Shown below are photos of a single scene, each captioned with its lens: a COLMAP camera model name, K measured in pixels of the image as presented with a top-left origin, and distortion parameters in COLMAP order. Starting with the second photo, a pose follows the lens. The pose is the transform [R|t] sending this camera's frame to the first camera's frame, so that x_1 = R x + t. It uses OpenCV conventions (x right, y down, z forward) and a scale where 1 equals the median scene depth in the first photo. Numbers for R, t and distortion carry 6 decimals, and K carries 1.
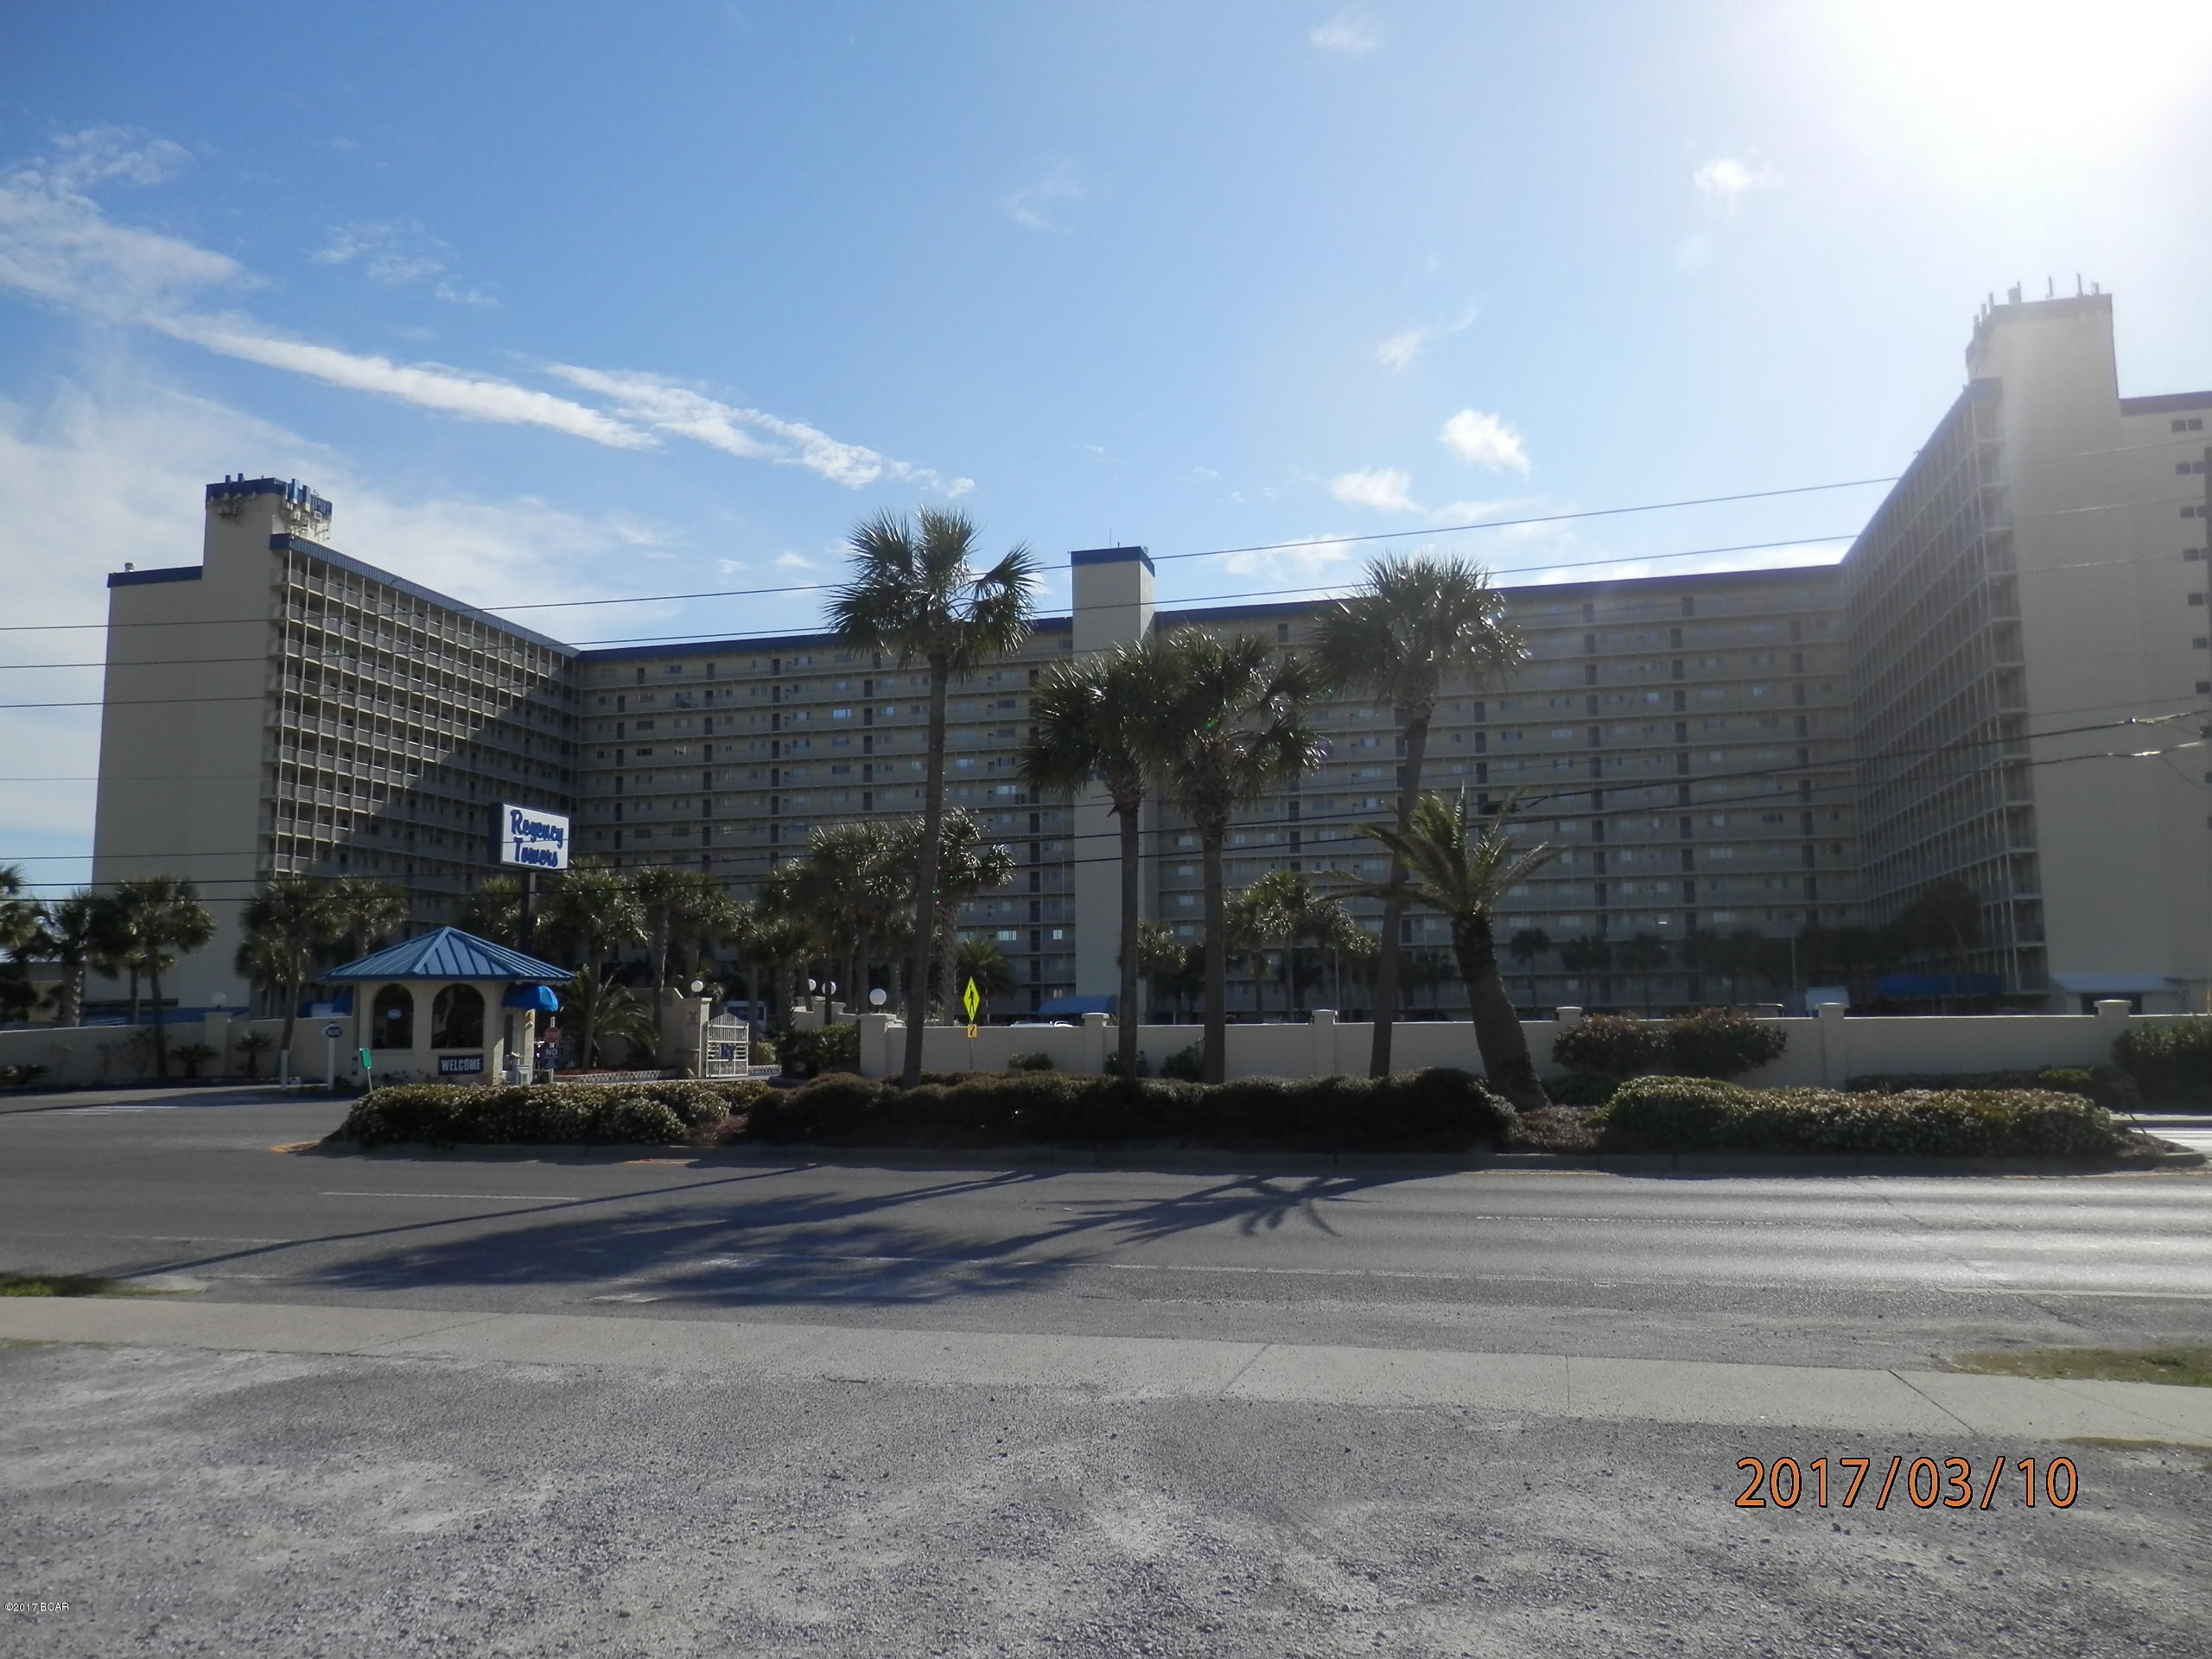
lens RADIAL K [[1632.8, 0, 1106.0], [0, 1632.8, 829.5], [0, 0, 1]] dist [0.003935, 0.002267]
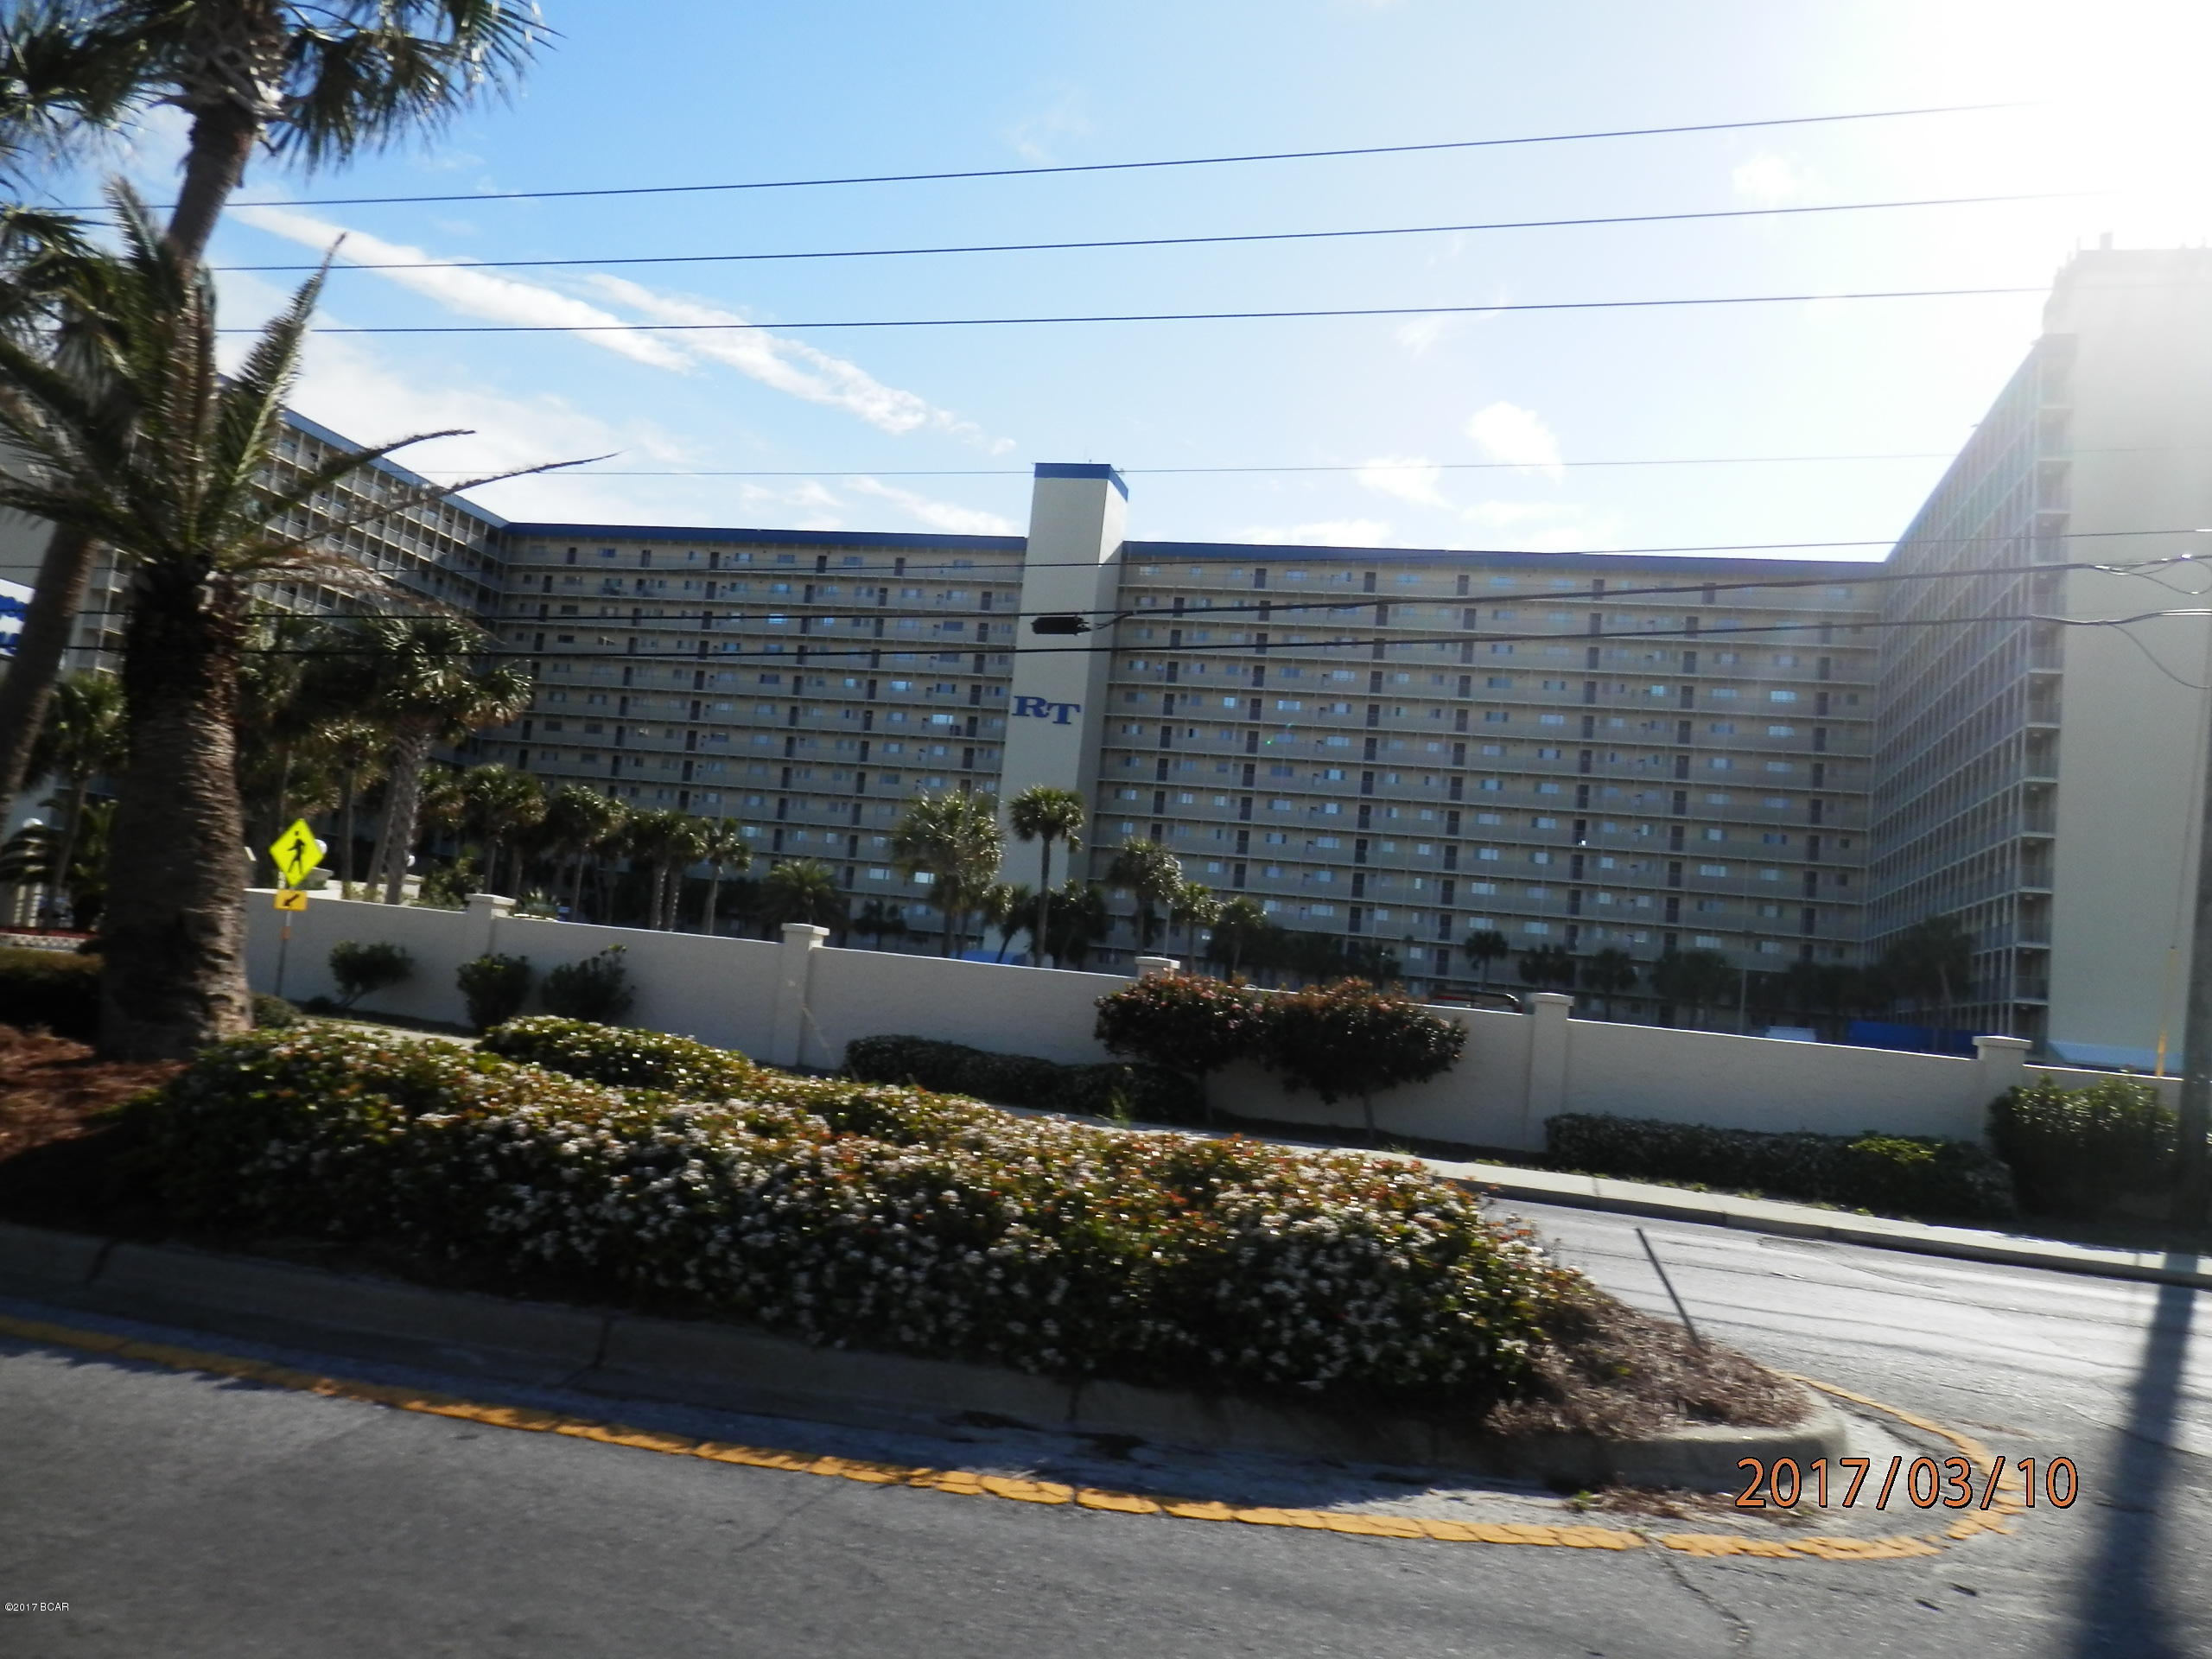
lens RADIAL K [[1664.2, 0, 1106.0], [0, 1664.2, 829.5], [0, 0, 1]] dist [0.006692, 0.002397]
pose [[0.993840, 0.108956, -0.020264, 0.061266], [-0.108591, 0.993918, 0.018320, 0.011139], [0.022136, -0.016006, 0.999627, 0.079789]]
